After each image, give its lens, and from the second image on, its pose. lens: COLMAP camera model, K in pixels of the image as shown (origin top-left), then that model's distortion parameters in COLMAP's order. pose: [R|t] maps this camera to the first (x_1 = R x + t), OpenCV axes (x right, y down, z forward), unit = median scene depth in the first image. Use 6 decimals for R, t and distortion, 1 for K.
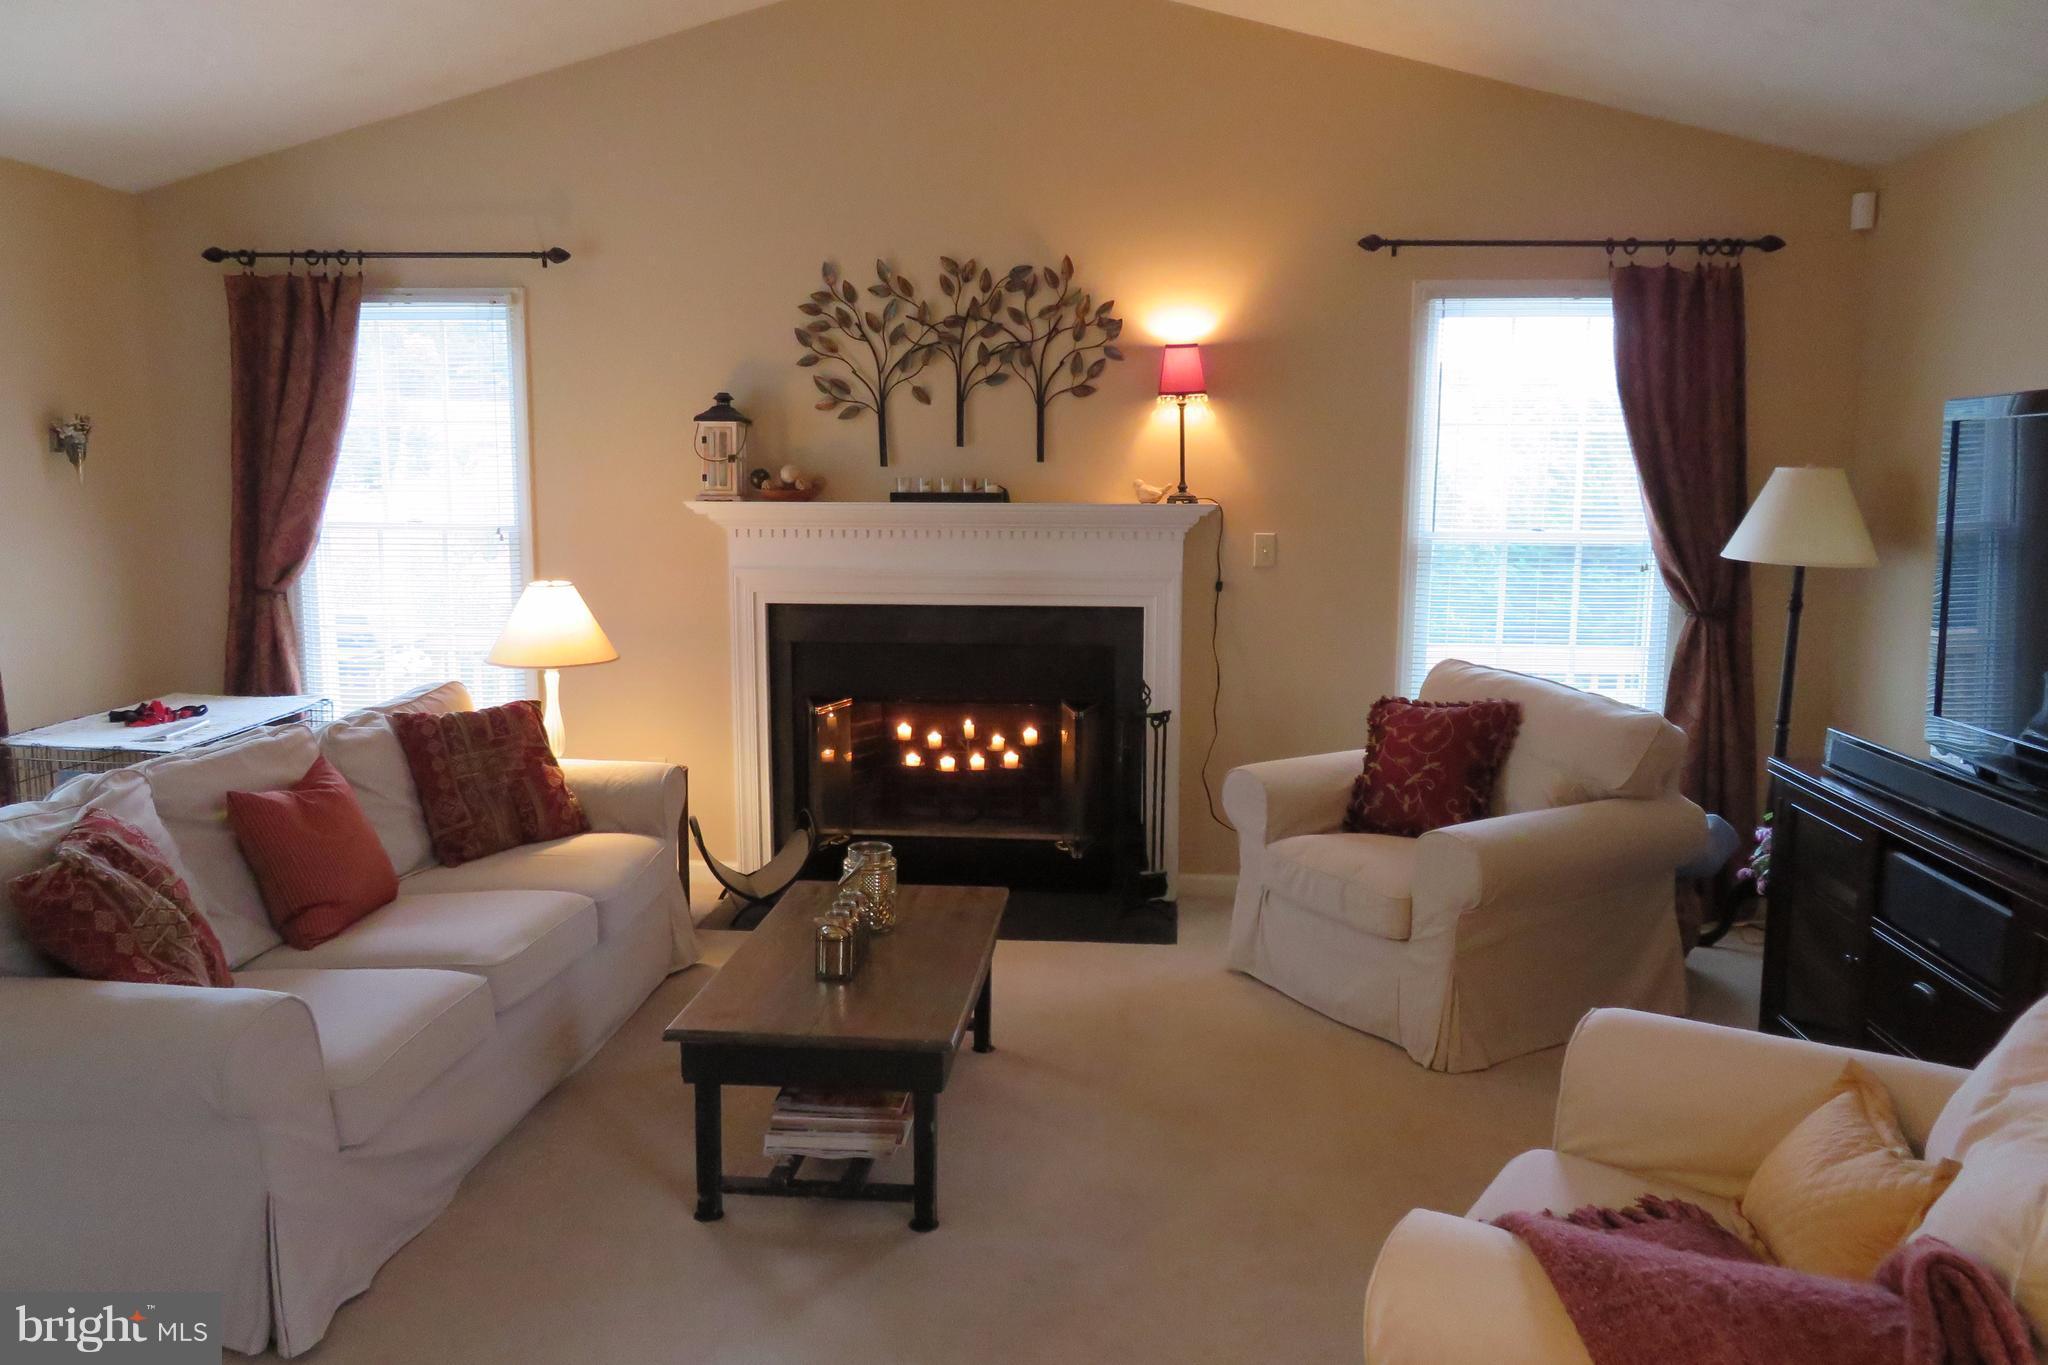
lens RADIAL K [[1473.4, 0, 1020.1], [0, 1473.4, 677.8], [0, 0, 1]] dist [-0.003975, -0.006880]
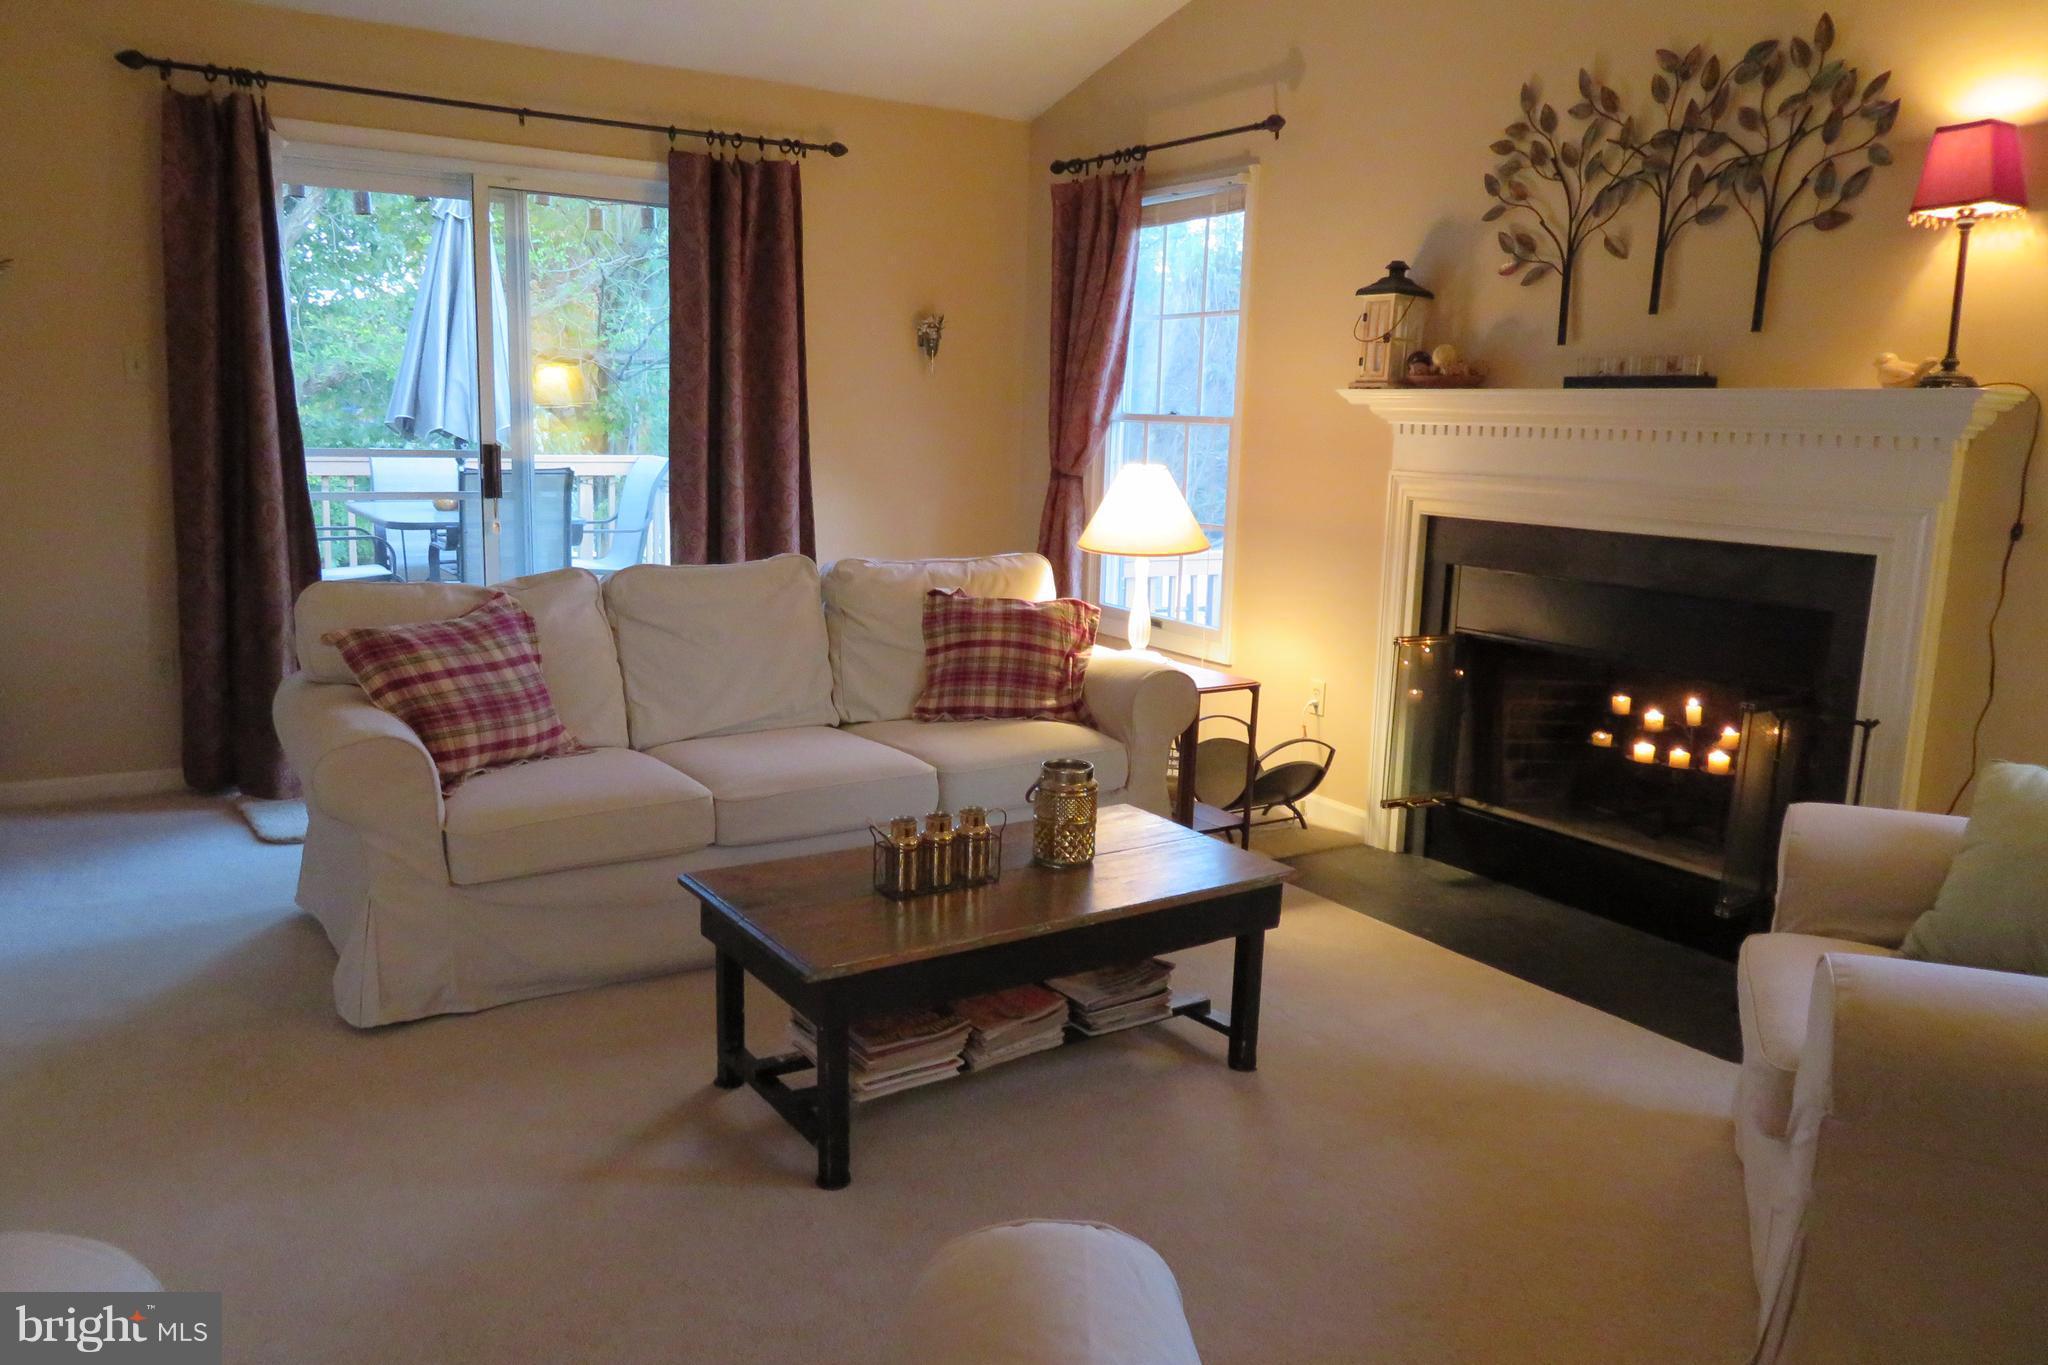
lens RADIAL K [[1503.7, 0, 1024.0], [0, 1503.7, 682.5], [0, 0, 1]] dist [-0.047606, 0.049710]
pose [[0.598773, 0.148703, -0.786993, 0.380317], [-0.124411, 0.987955, 0.092018, -0.006981], [0.791197, 0.042813, 0.610061, 0.318149]]
